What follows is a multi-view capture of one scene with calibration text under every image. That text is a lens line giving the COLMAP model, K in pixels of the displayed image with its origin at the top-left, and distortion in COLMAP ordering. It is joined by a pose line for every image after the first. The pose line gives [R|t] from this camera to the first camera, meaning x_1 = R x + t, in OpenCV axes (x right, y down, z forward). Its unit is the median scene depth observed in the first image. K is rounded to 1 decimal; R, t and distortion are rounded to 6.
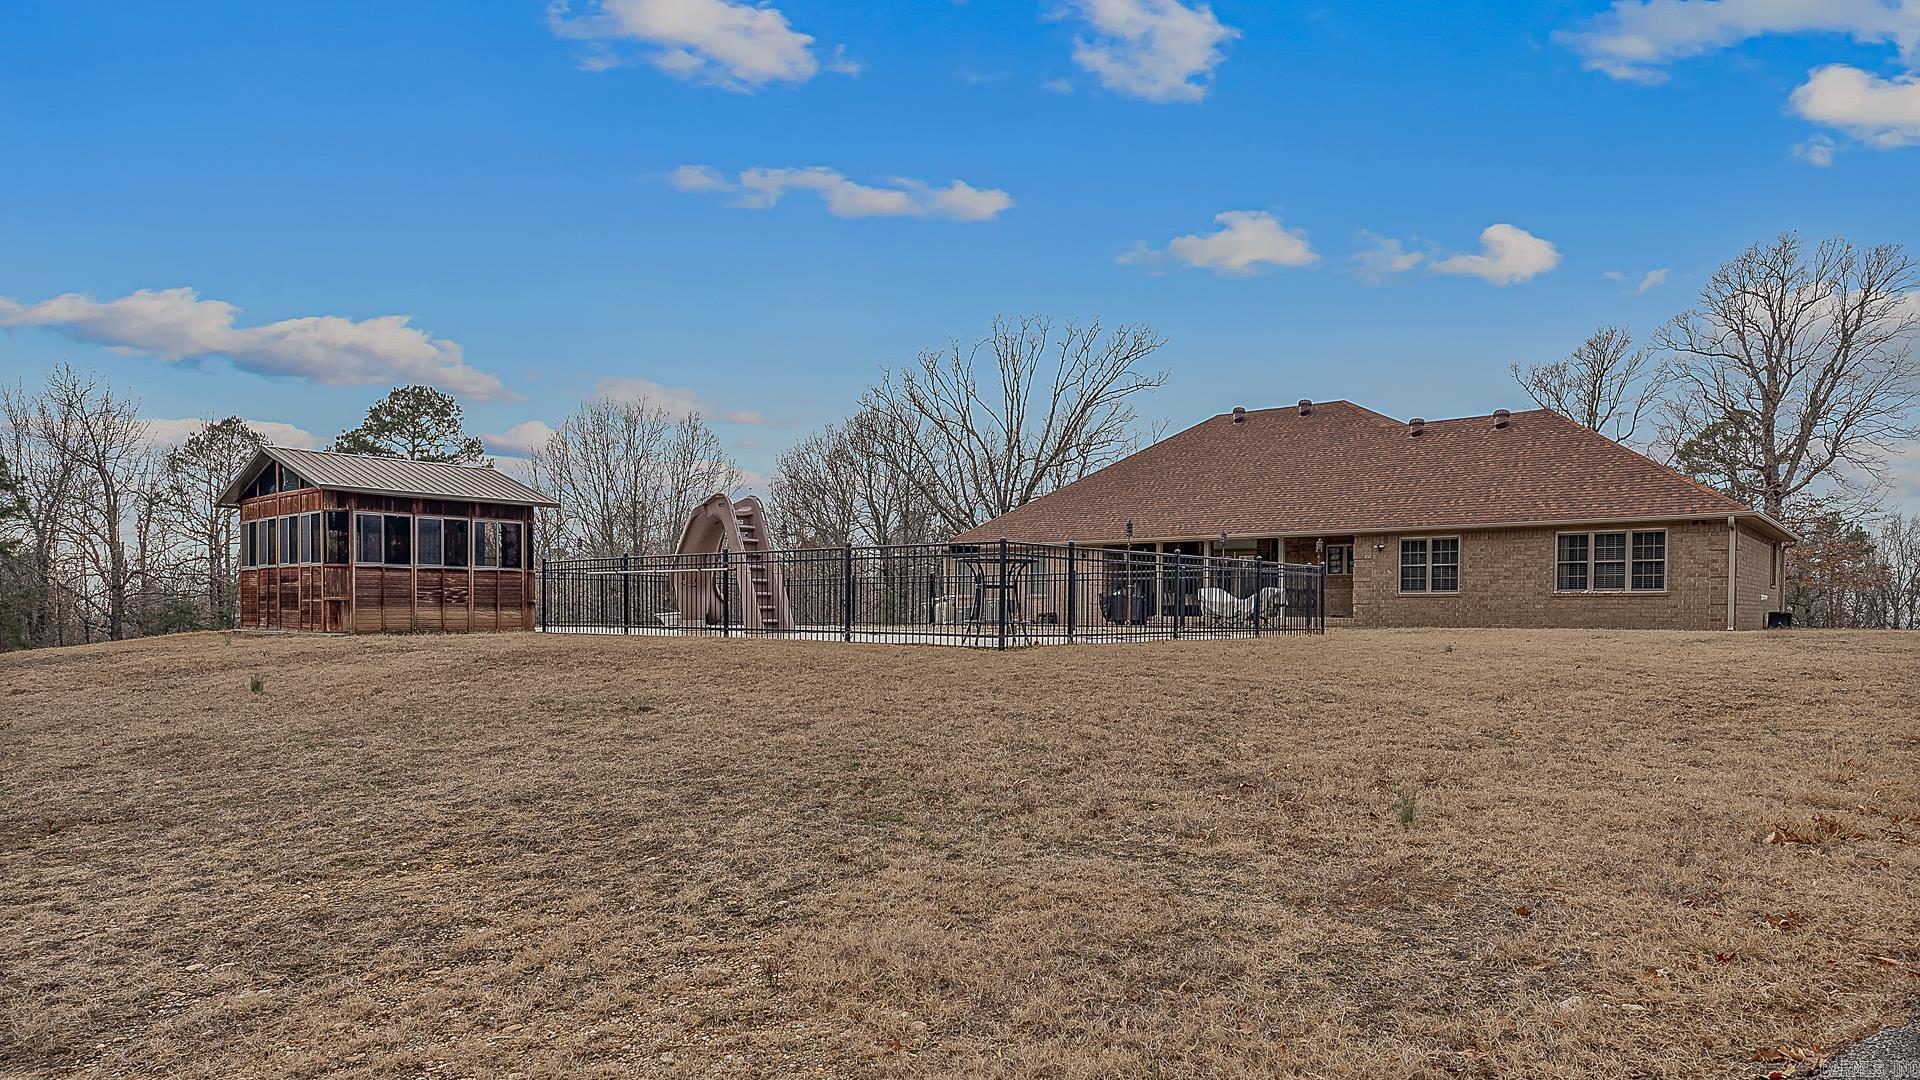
lens RADIAL K [[1229.5, 0, 959.2], [0, 1229.5, 549.7], [0, 0, 1]] dist [-0.001799, 0.000872]
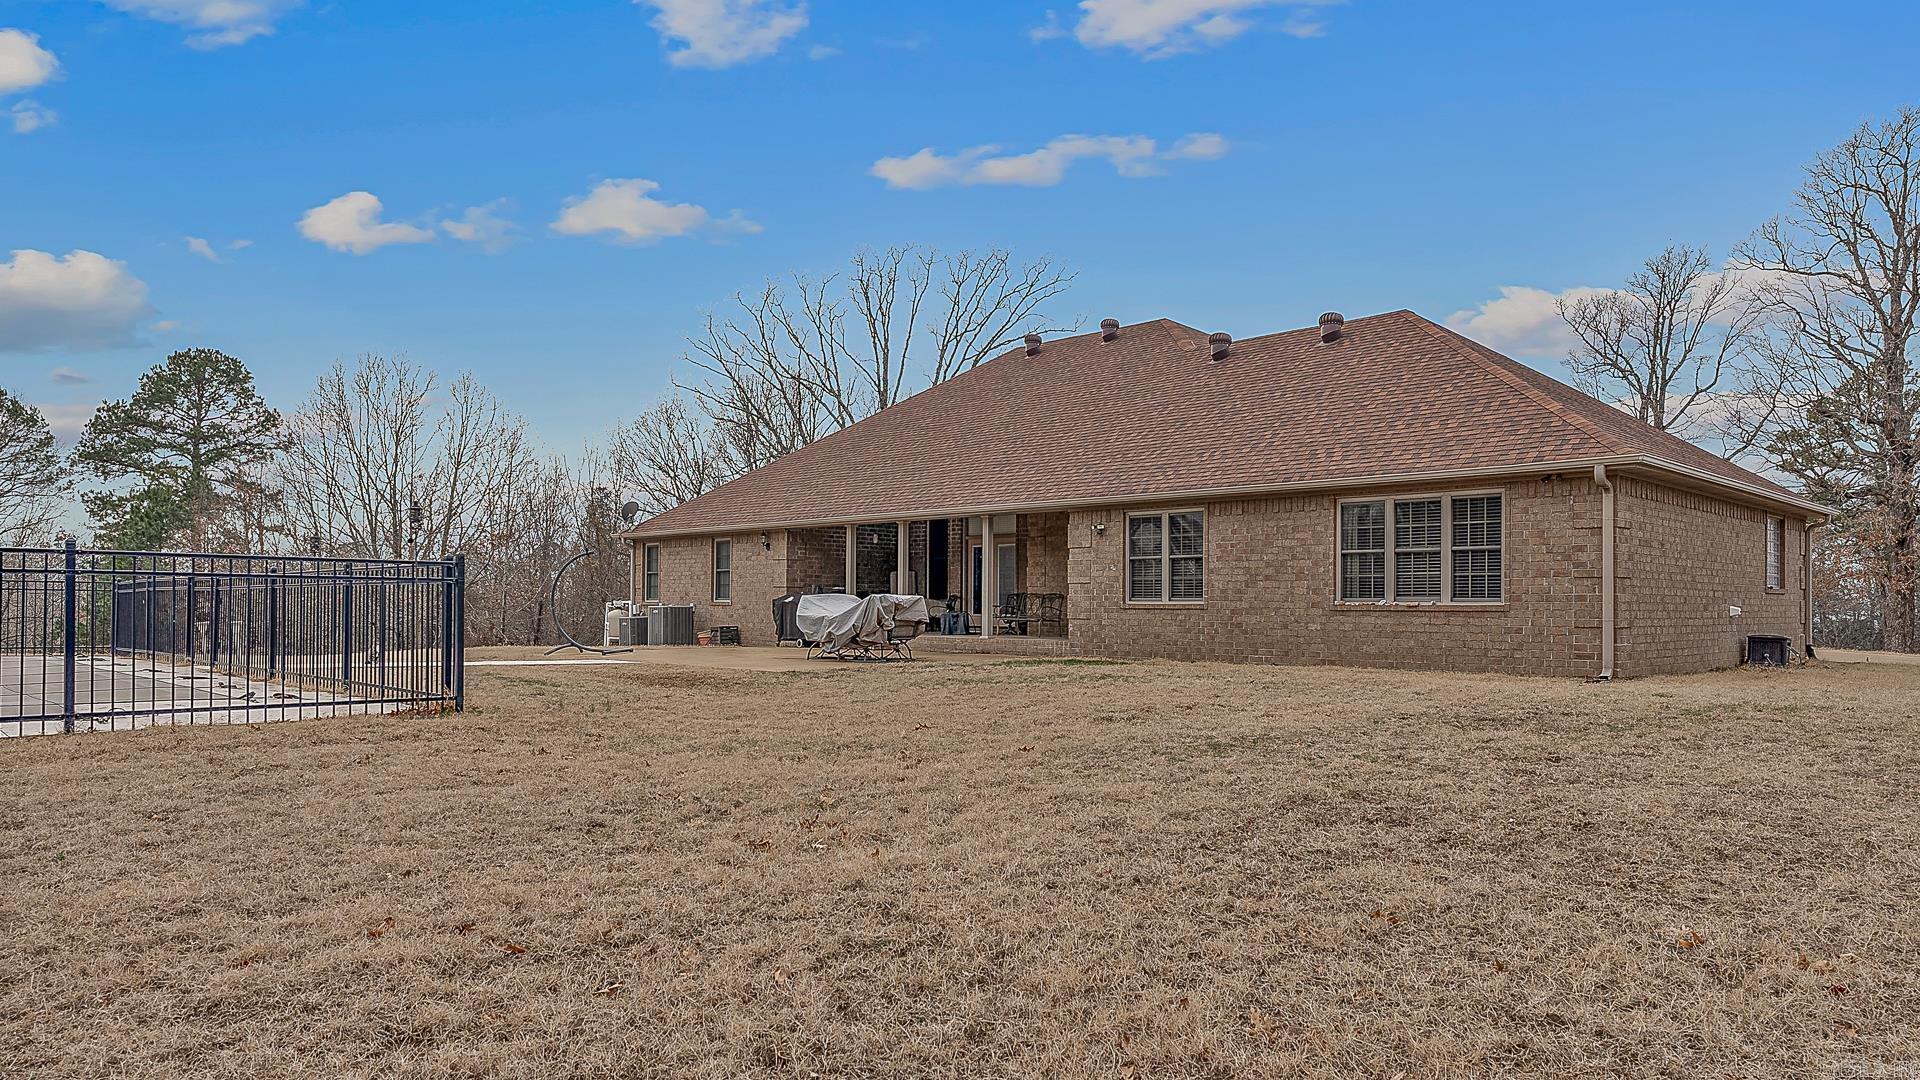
lens RADIAL K [[1259.8, 0, 960.6], [0, 1259.8, 531.1], [0, 0, 1]] dist [-0.001430, -0.003541]
pose [[0.994618, -0.004820, -0.103501, 0.357343], [0.004063, 0.999963, -0.007523, 0.004170], [0.103533, 0.007062, 0.994601, 0.374227]]
